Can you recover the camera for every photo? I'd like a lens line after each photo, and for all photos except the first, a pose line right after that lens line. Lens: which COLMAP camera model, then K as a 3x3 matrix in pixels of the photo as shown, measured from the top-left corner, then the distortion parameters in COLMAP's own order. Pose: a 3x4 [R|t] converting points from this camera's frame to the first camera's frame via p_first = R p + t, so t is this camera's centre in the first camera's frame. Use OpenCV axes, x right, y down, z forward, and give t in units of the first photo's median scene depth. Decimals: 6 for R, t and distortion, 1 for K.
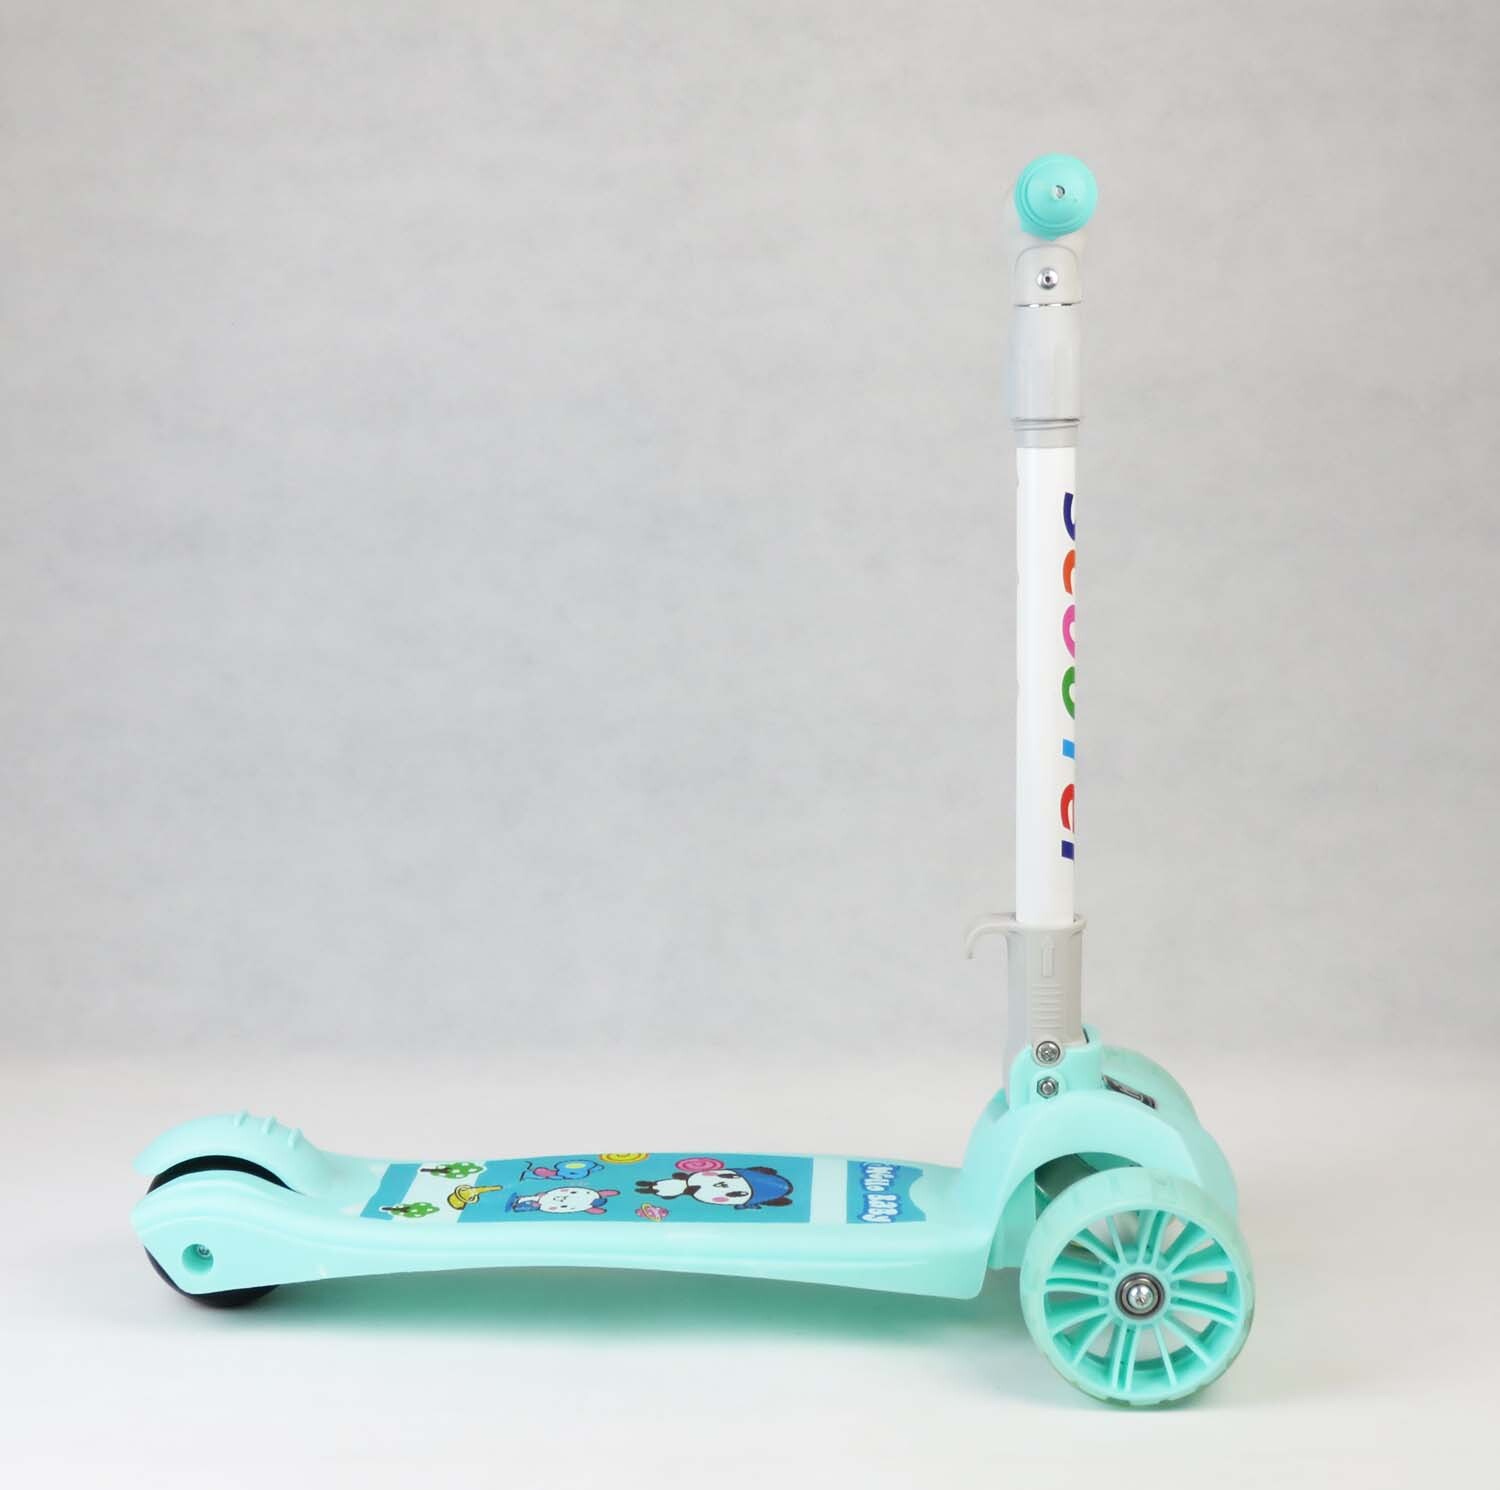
lens RADIAL K [[2286.4, 0, 750.0], [0, 2286.4, 745.0], [0, 0, 1]] dist [0.008806, 0.046011]
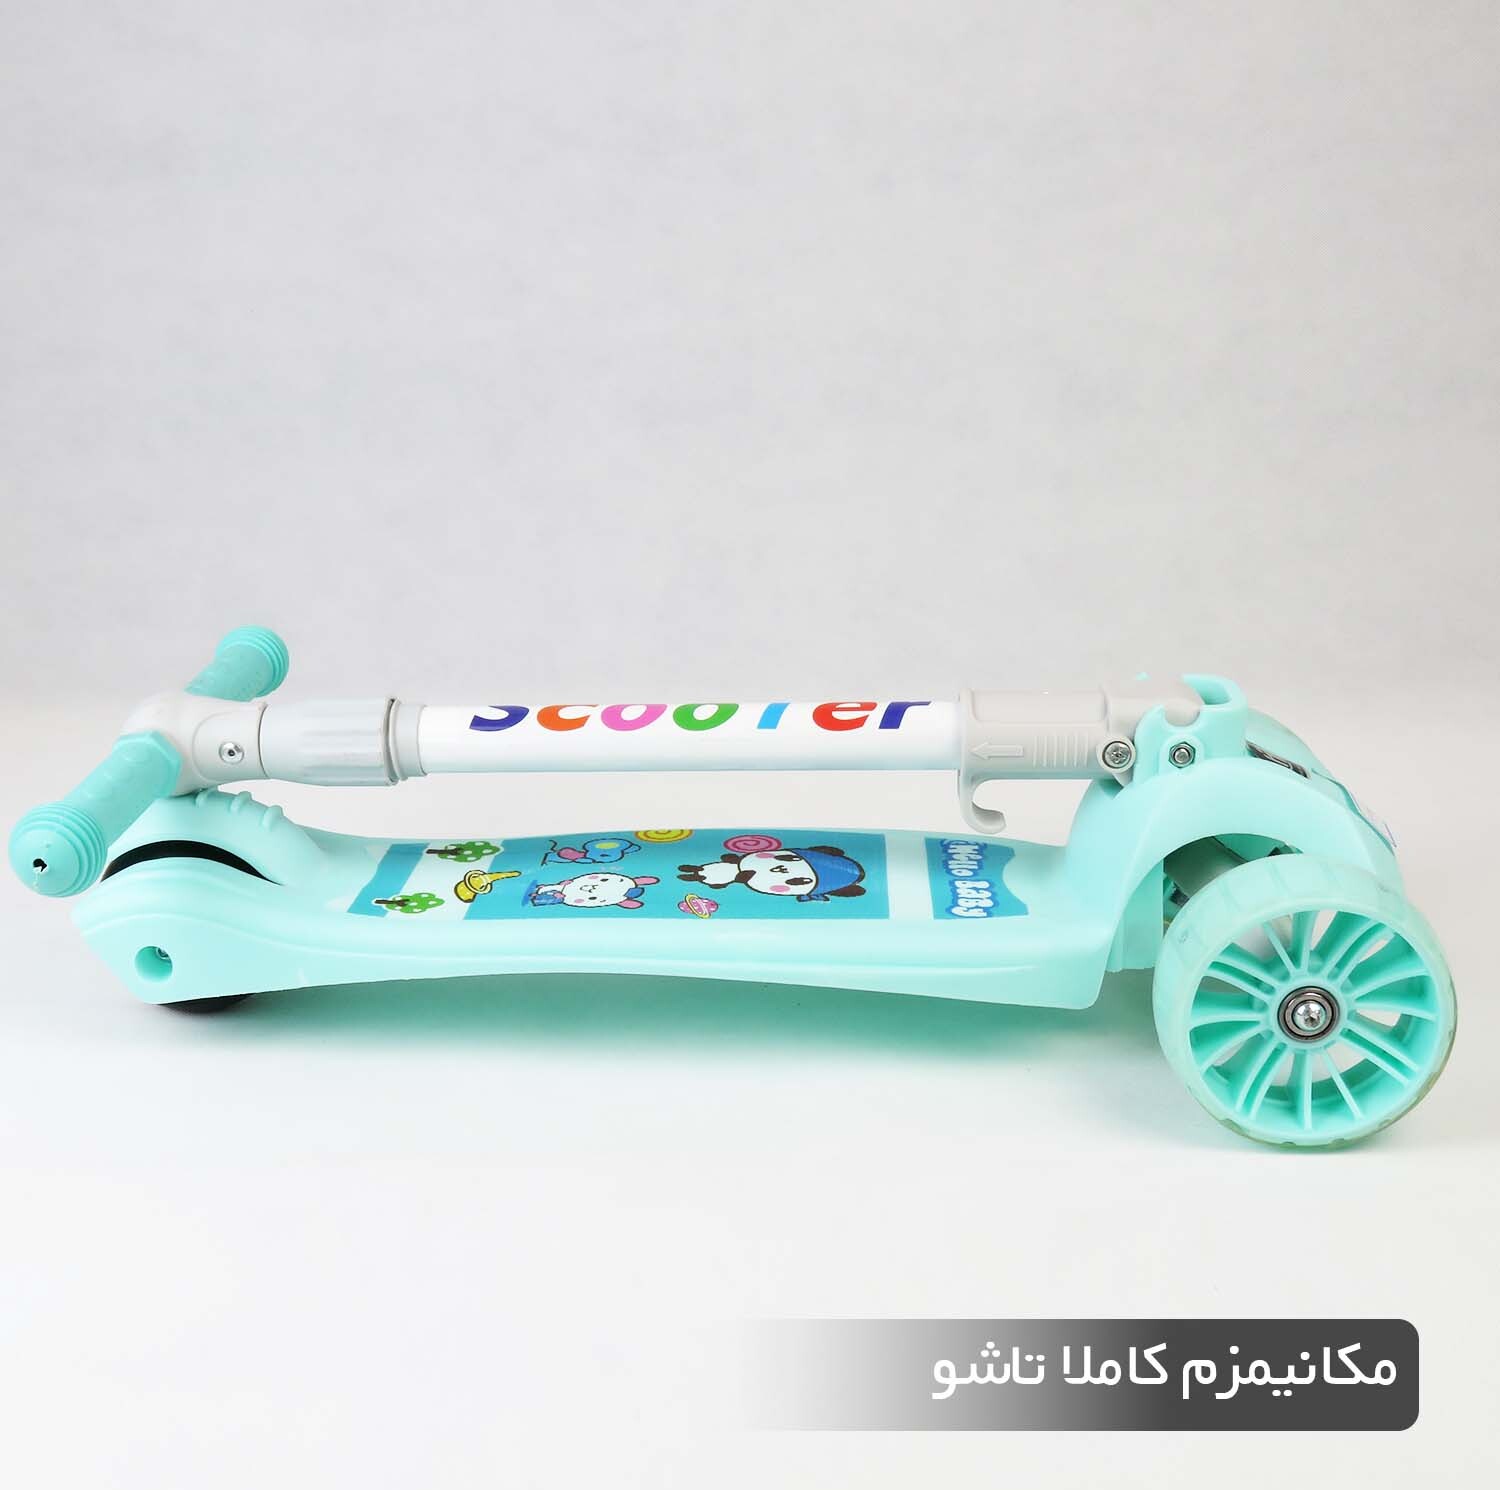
lens RADIAL K [[1856.7, 0, 750.0], [0, 1856.7, 745.0], [0, 0, 1]] dist [0.001794, -0.007536]
pose [[0.999940, -0.005263, -0.009603, -0.016879], [0.006708, 0.987533, 0.157266, 0.039885], [0.008655, -0.157321, 0.987510, 0.336503]]
